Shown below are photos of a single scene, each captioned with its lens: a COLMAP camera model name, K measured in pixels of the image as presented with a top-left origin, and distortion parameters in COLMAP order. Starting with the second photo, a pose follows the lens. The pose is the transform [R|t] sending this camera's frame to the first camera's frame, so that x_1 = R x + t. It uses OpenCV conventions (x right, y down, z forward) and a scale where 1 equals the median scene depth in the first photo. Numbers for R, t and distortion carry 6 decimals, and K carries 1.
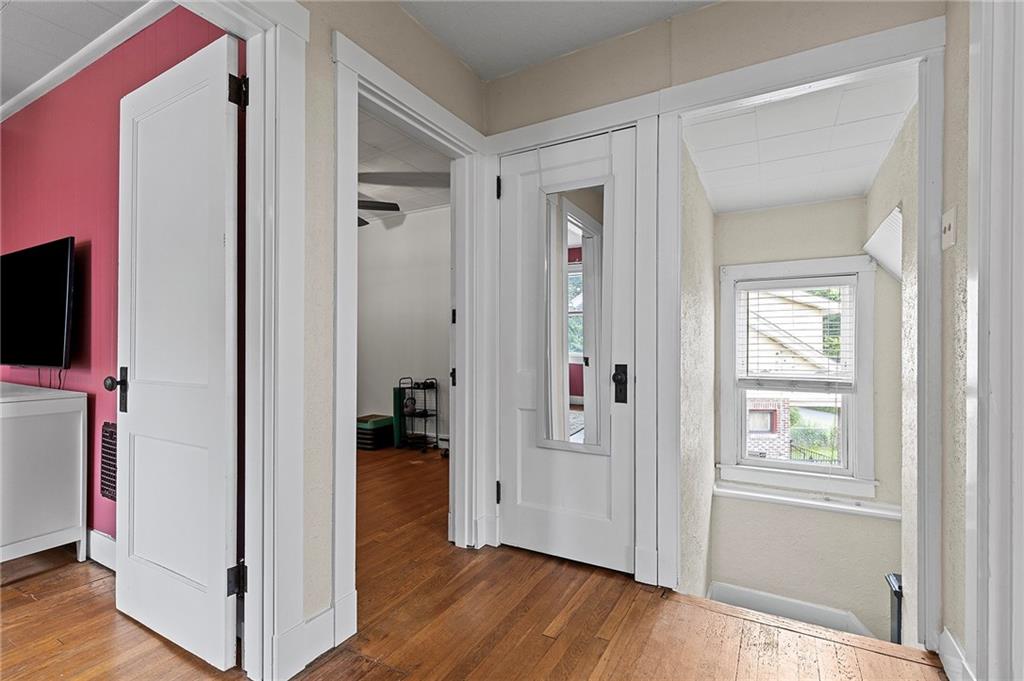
lens RADIAL K [[466.2, 0, 509.6], [0, 466.2, 345.5], [0, 0, 1]] dist [0.009250, 0.000220]
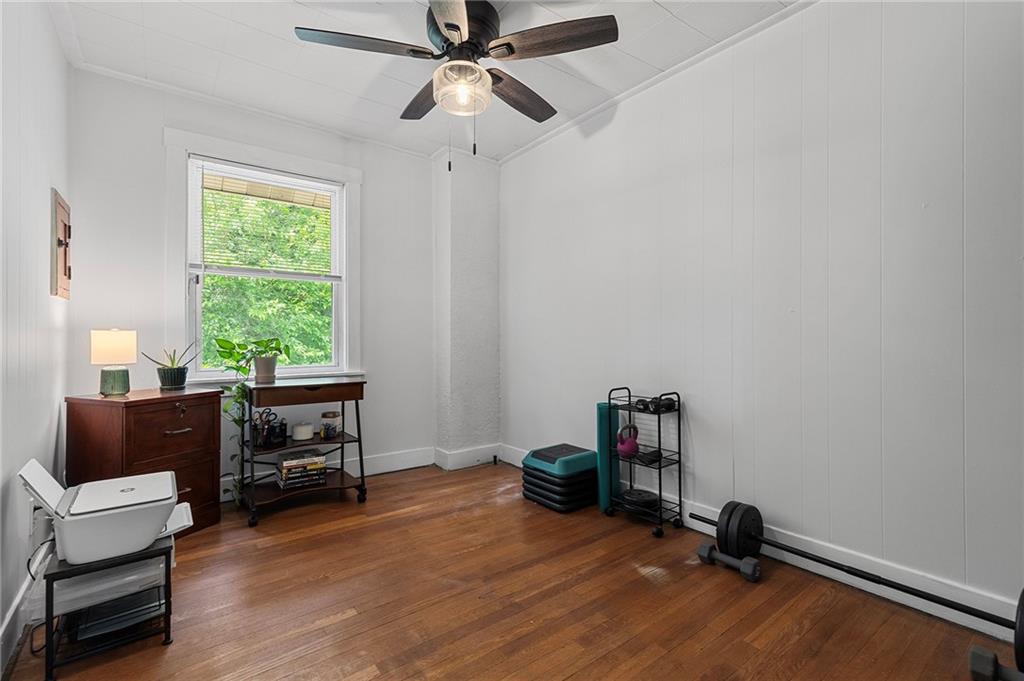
lens RADIAL K [[466.2, 0, 511.5], [0, 466.2, 339.6], [0, 0, 1]] dist [0.009250, 0.000220]
pose [[0.919551, -0.003049, -0.392959, -0.123387], [0.004394, 0.999987, 0.002523, 0.008743], [0.392946, -0.004047, 0.919552, 0.440035]]
